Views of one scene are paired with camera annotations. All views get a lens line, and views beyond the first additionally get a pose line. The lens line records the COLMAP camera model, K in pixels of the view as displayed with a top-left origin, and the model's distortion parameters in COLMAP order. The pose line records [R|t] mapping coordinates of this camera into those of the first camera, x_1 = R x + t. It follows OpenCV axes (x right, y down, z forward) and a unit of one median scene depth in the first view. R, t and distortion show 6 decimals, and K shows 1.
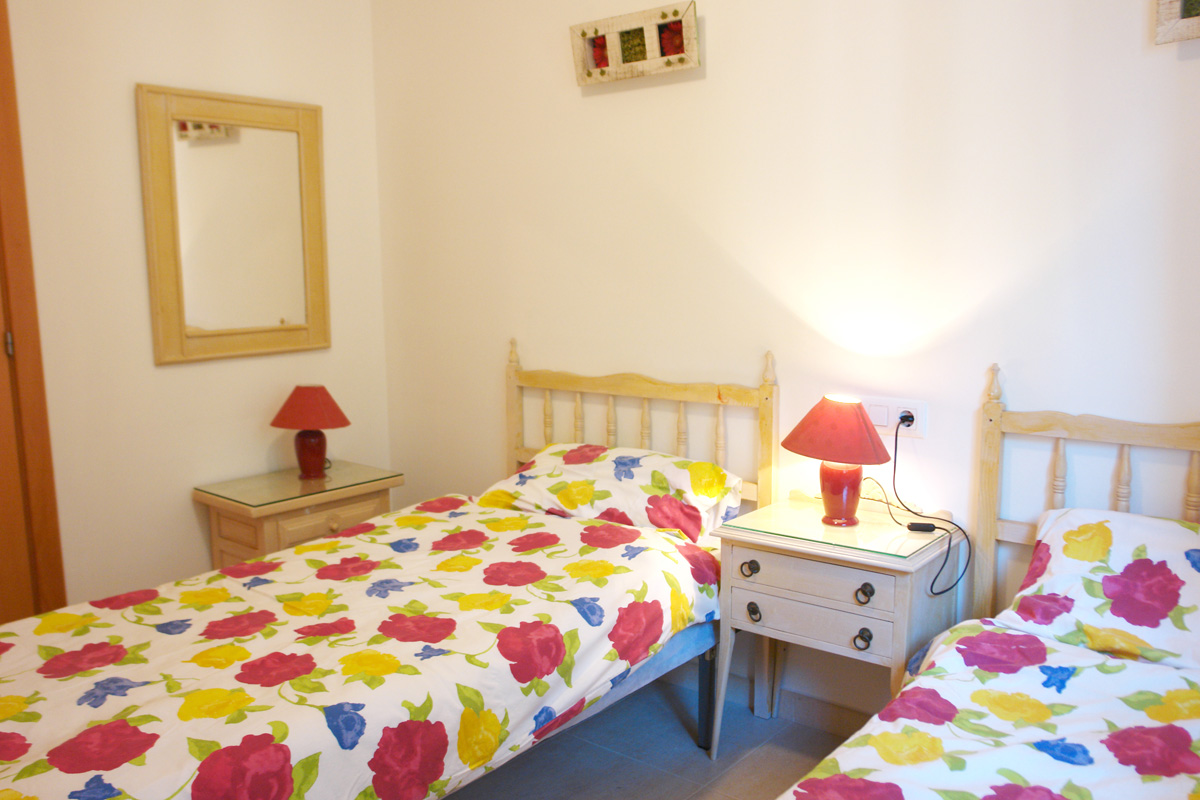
lens RADIAL K [[972.5, 0, 597.1], [0, 972.5, 402.6], [0, 0, 1]] dist [-0.061773, 0.067924]
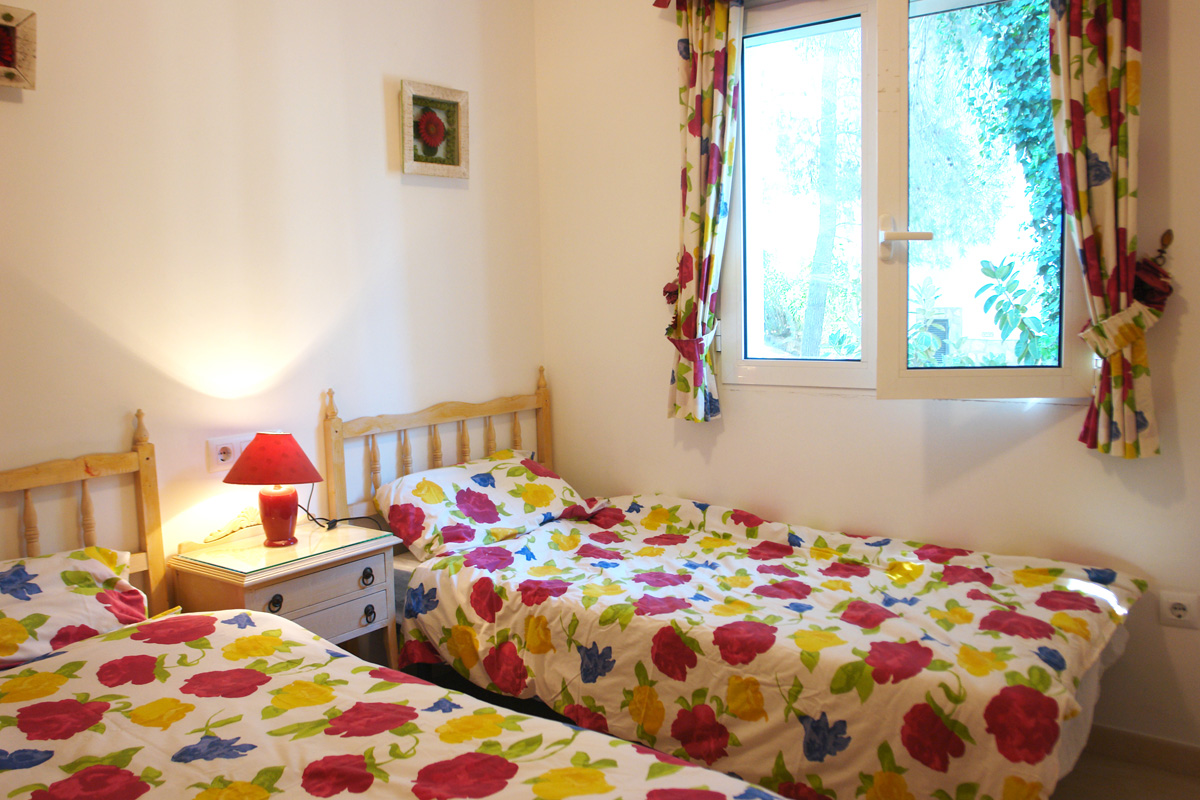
lens RADIAL K [[972.5, 0, 597.1], [0, 972.5, 402.6], [0, 0, 1]] dist [-0.061773, 0.067924]
pose [[-0.026711, -0.092191, 0.995383, -0.912451], [0.169939, 0.980826, 0.095403, -0.086103], [-0.985093, 0.171702, -0.010532, 0.665813]]
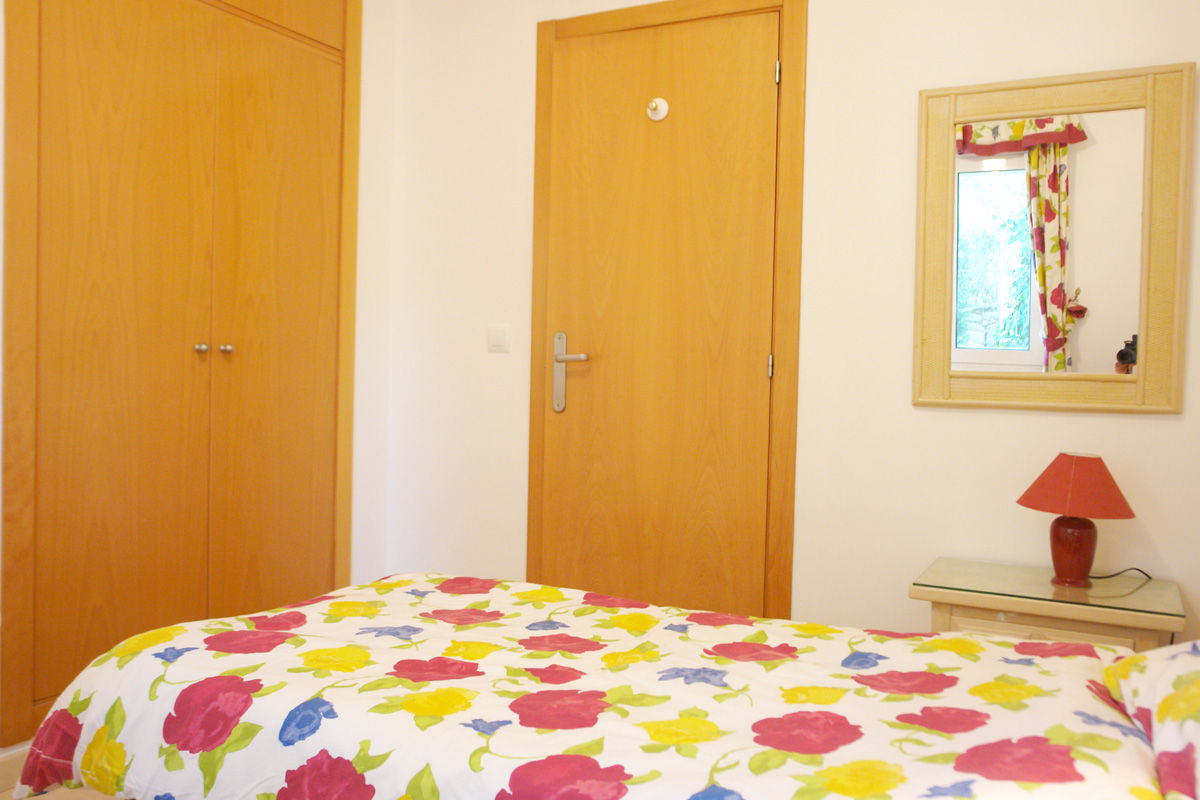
lens RADIAL K [[972.5, 0, 597.1], [0, 972.5, 402.6], [0, 0, 1]] dist [-0.061773, 0.067924]
pose [[0.209714, 0.054746, -0.976229, 0.465956], [-0.165982, 0.985933, 0.019634, -0.014736], [0.963572, 0.157918, 0.215851, 0.728145]]
